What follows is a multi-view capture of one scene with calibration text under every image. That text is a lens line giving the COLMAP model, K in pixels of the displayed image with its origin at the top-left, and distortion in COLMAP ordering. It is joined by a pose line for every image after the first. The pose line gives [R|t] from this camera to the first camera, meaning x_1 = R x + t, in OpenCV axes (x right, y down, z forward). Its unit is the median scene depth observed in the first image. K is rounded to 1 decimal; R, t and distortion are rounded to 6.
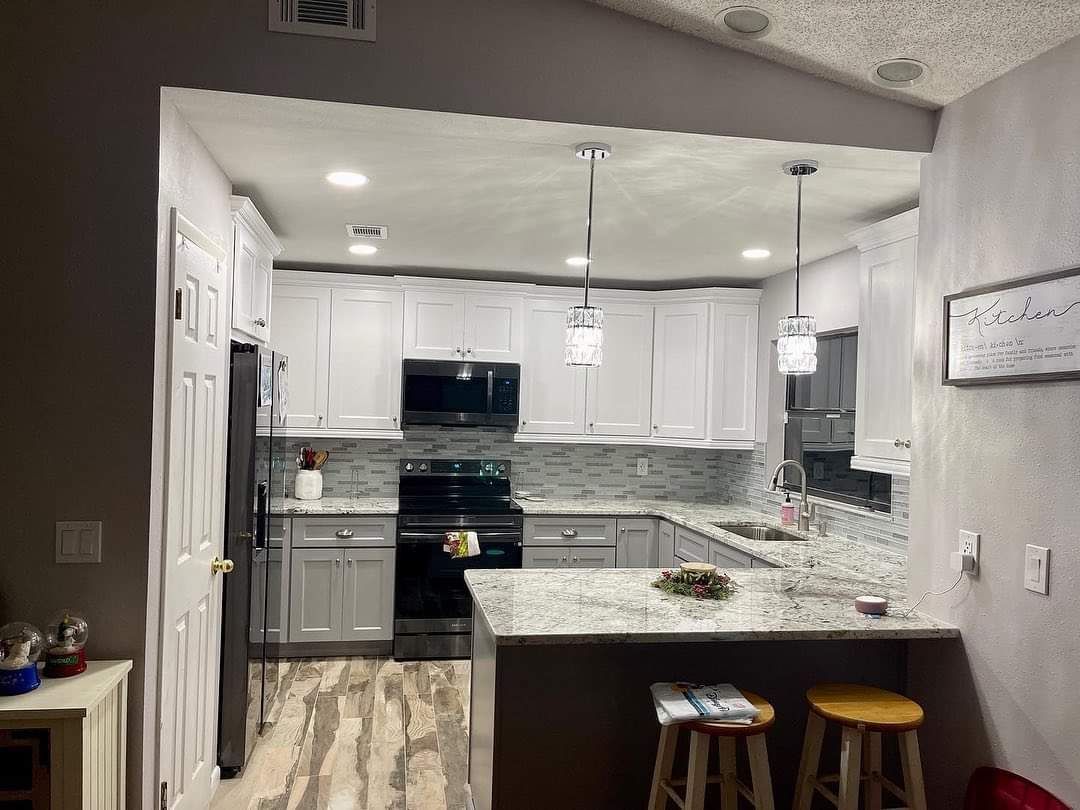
lens RADIAL K [[807.2, 0, 540.0], [0, 807.2, 405.0], [0, 0, 1]] dist [0.065867, -0.073051]
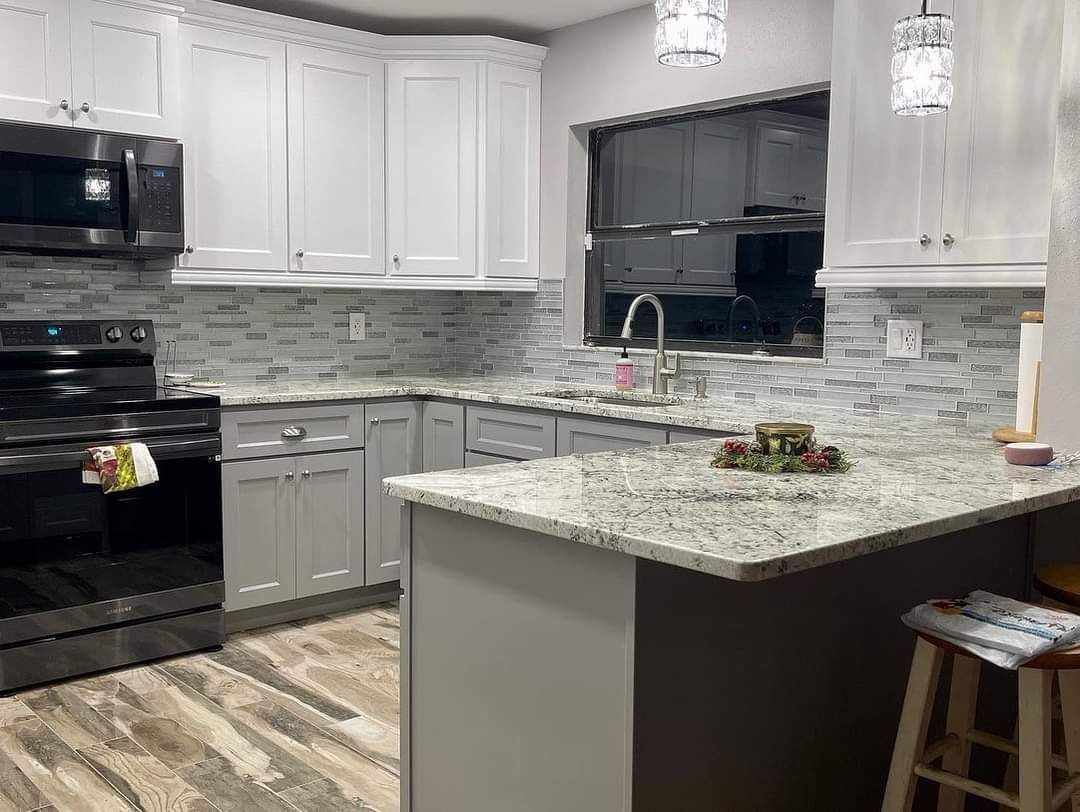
lens RADIAL K [[1071.1, 0, 545.9], [0, 1071.1, 416.2], [0, 0, 1]] dist [0.053984, -0.027300]
pose [[0.855238, -0.076117, 0.512615, -0.211461], [0.012986, 0.991992, 0.125633, 0.048206], [-0.518073, -0.100789, 0.849378, 0.225490]]
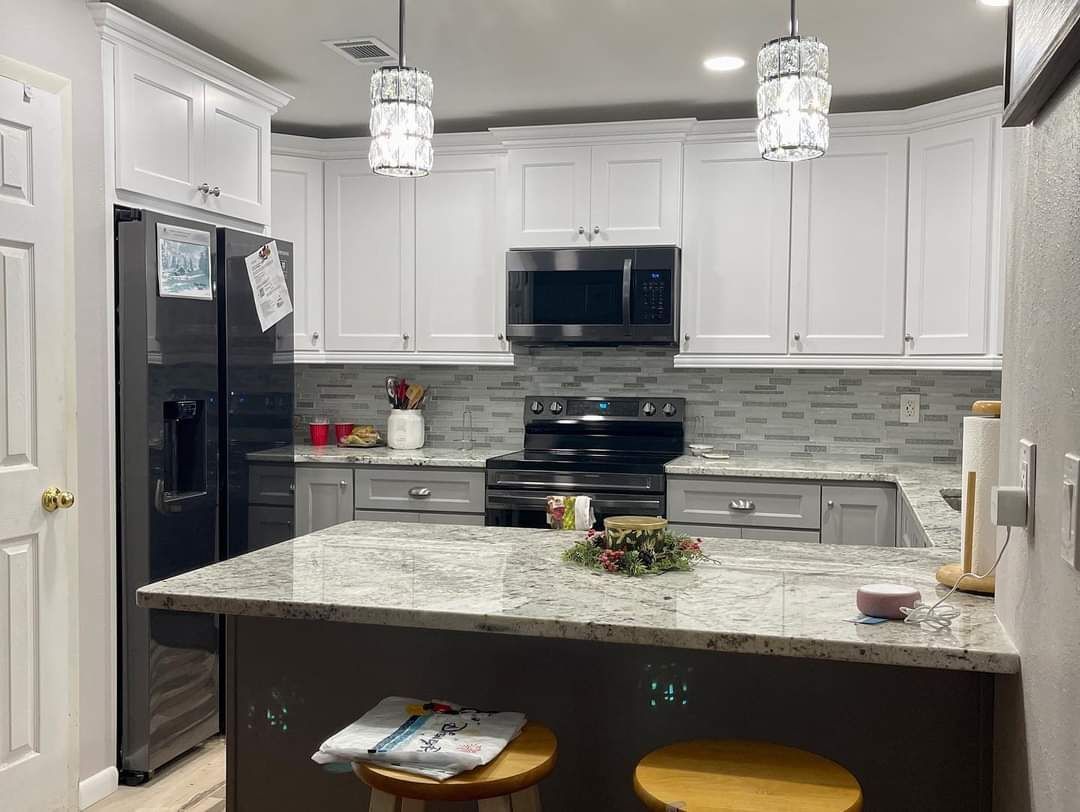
lens RADIAL K [[1071.1, 0, 545.9], [0, 1071.1, 416.2], [0, 0, 1]] dist [0.053984, -0.027300]
pose [[0.903828, -0.002706, -0.427888, 0.258305], [0.018711, 0.999273, 0.033204, 0.057262], [0.427487, -0.038017, 0.903222, 0.174359]]
